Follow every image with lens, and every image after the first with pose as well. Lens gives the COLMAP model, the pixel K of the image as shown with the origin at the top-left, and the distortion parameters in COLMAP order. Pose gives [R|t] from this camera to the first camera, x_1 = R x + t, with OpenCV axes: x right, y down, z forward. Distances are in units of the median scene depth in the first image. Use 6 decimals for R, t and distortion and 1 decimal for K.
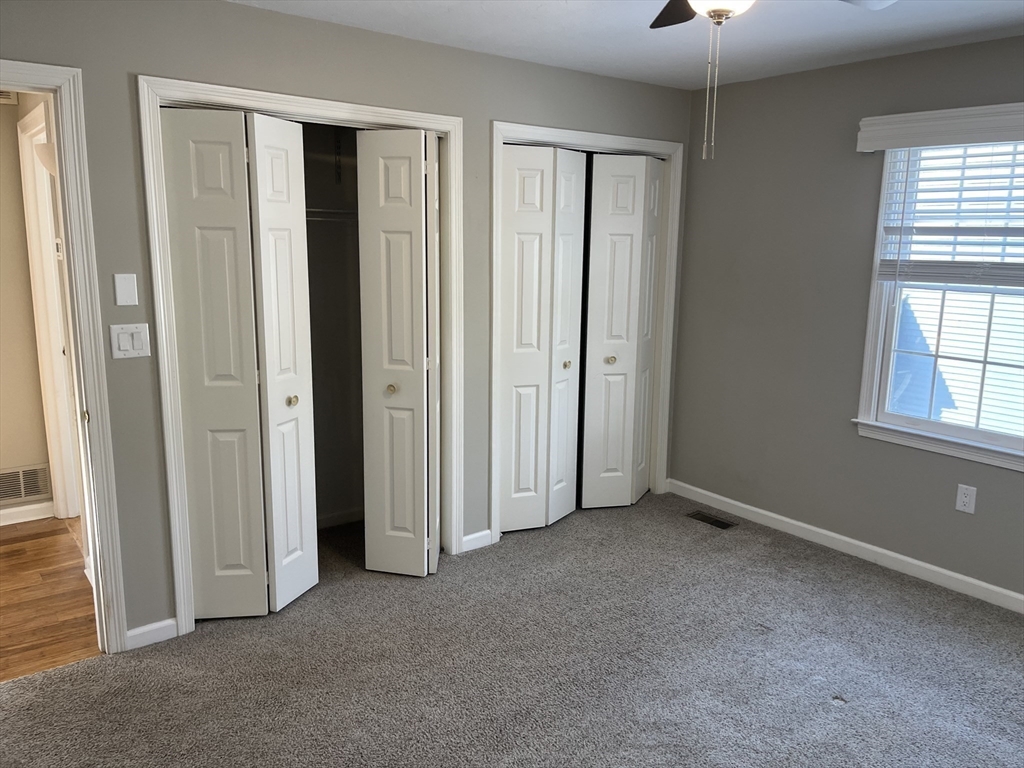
lens RADIAL K [[771.6, 0, 517.4], [0, 771.6, 380.3], [0, 0, 1]] dist [0.063032, -0.087144]
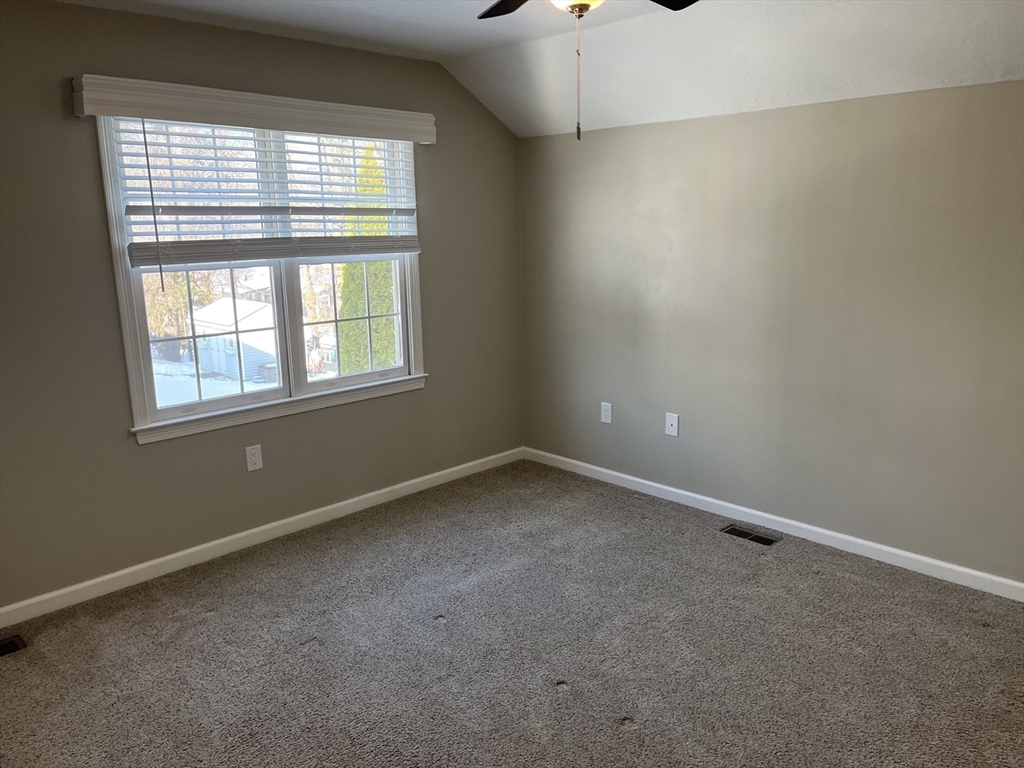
lens RADIAL K [[771.6, 0, 532.7], [0, 771.6, 368.8], [0, 0, 1]] dist [0.063032, -0.087144]
pose [[-0.154516, -0.195306, 0.968494, -0.515548], [0.189585, 0.956189, 0.223071, -0.136519], [-0.969630, 0.218080, -0.110719, 0.727509]]
